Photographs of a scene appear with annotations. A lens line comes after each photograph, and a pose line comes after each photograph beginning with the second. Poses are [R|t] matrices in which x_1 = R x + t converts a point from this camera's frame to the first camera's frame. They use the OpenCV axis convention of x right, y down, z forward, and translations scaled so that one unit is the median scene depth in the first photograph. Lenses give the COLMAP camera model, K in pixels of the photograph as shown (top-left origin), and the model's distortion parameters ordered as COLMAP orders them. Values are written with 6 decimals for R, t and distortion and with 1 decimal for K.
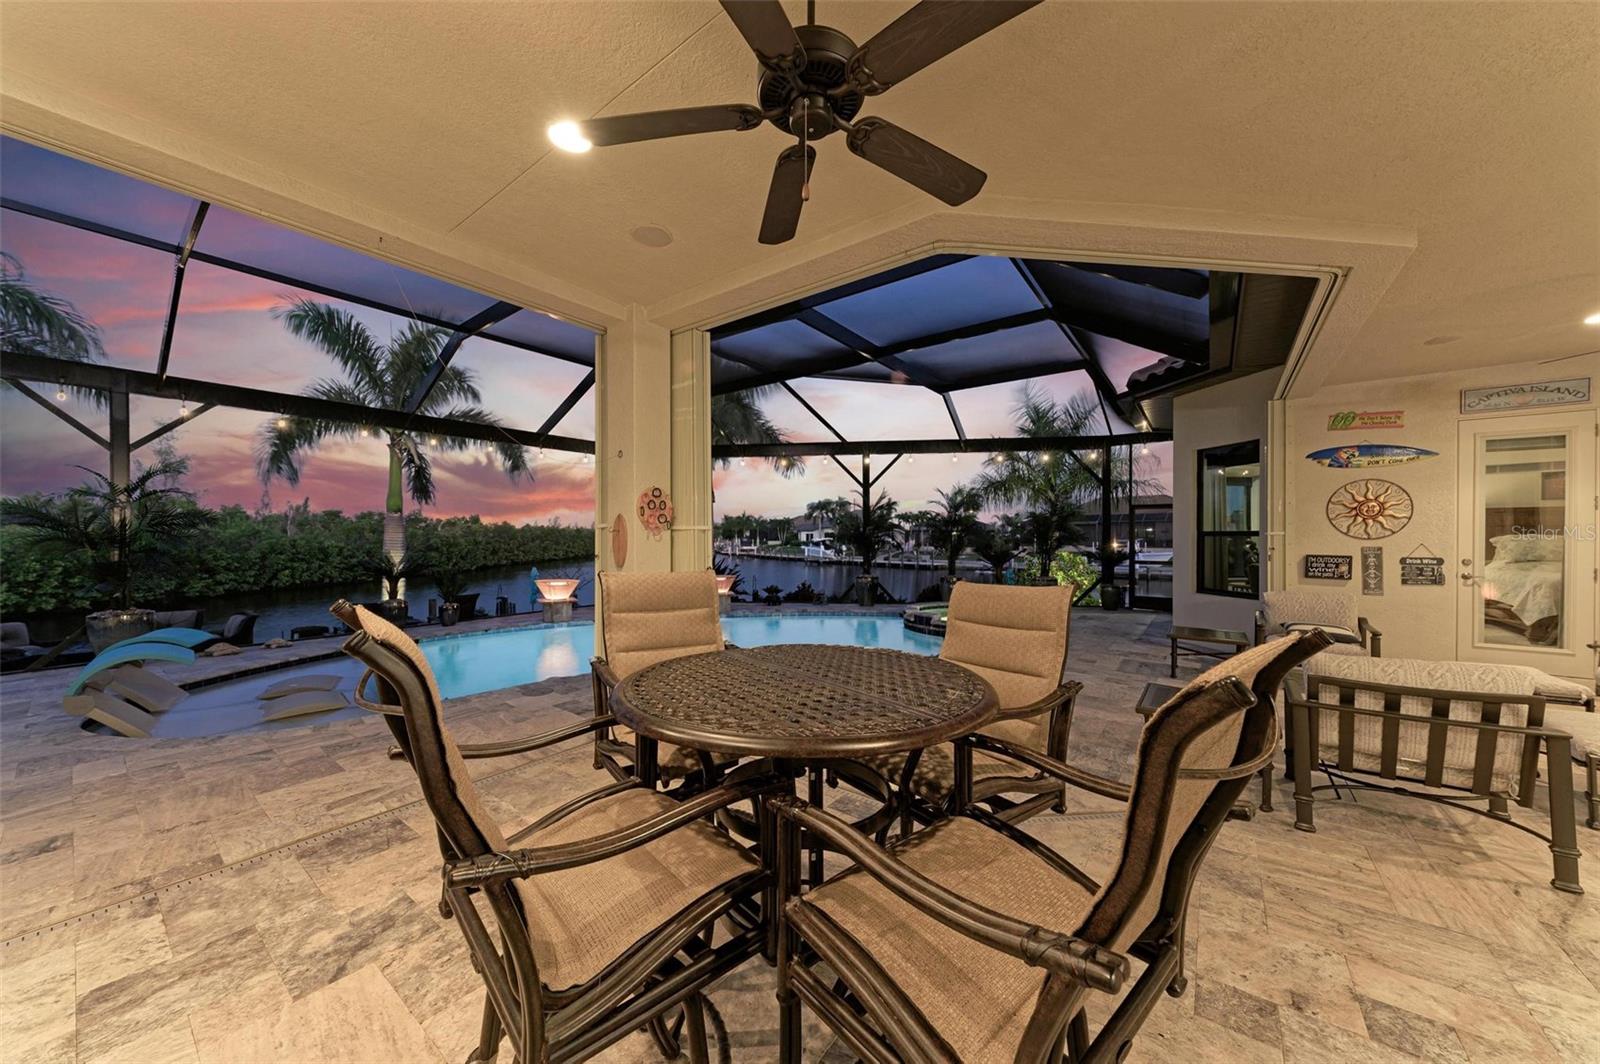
lens RADIAL K [[546.7, 0, 800.6], [0, 546.7, 537.2], [0, 0, 1]] dist [0.010979, -0.001472]
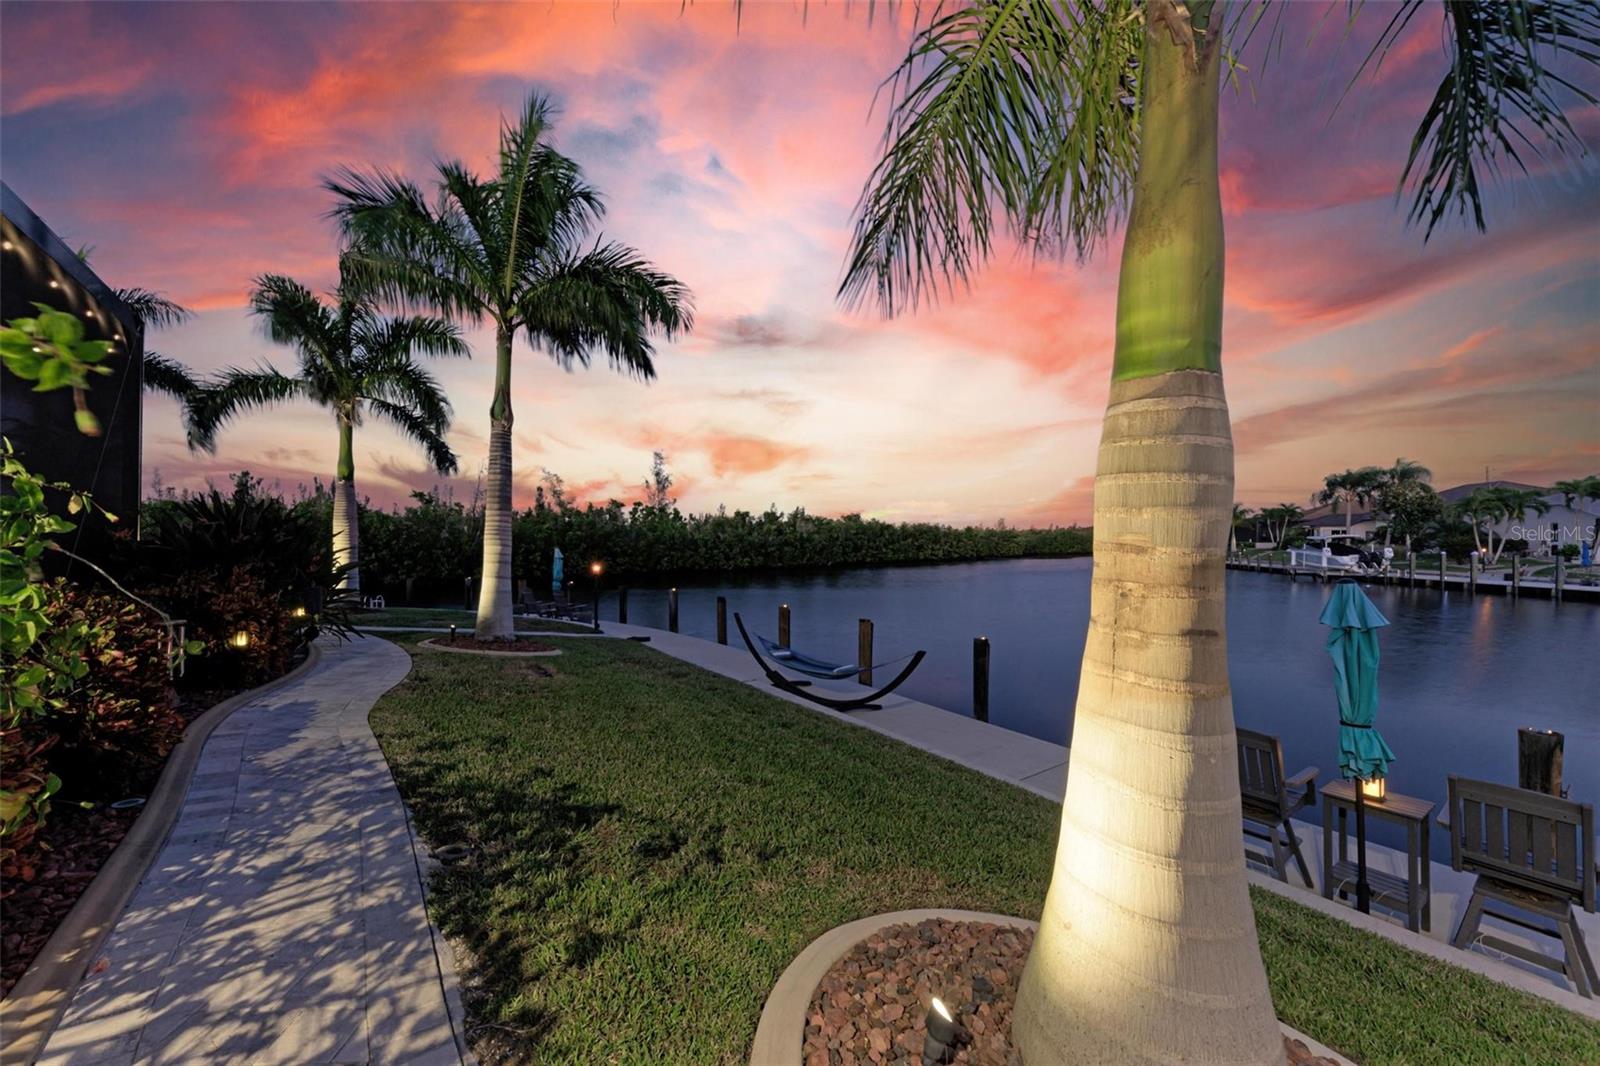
lens RADIAL K [[572.6, 0, 770.7], [0, 572.6, 558.5], [0, 0, 1]] dist [0.004837, -0.000067]
pose [[0.666608, 0.027530, -0.744900, 0.492777], [-0.006127, 0.999486, 0.031456, 0.058991], [0.745383, -0.016405, 0.666434, 0.898068]]
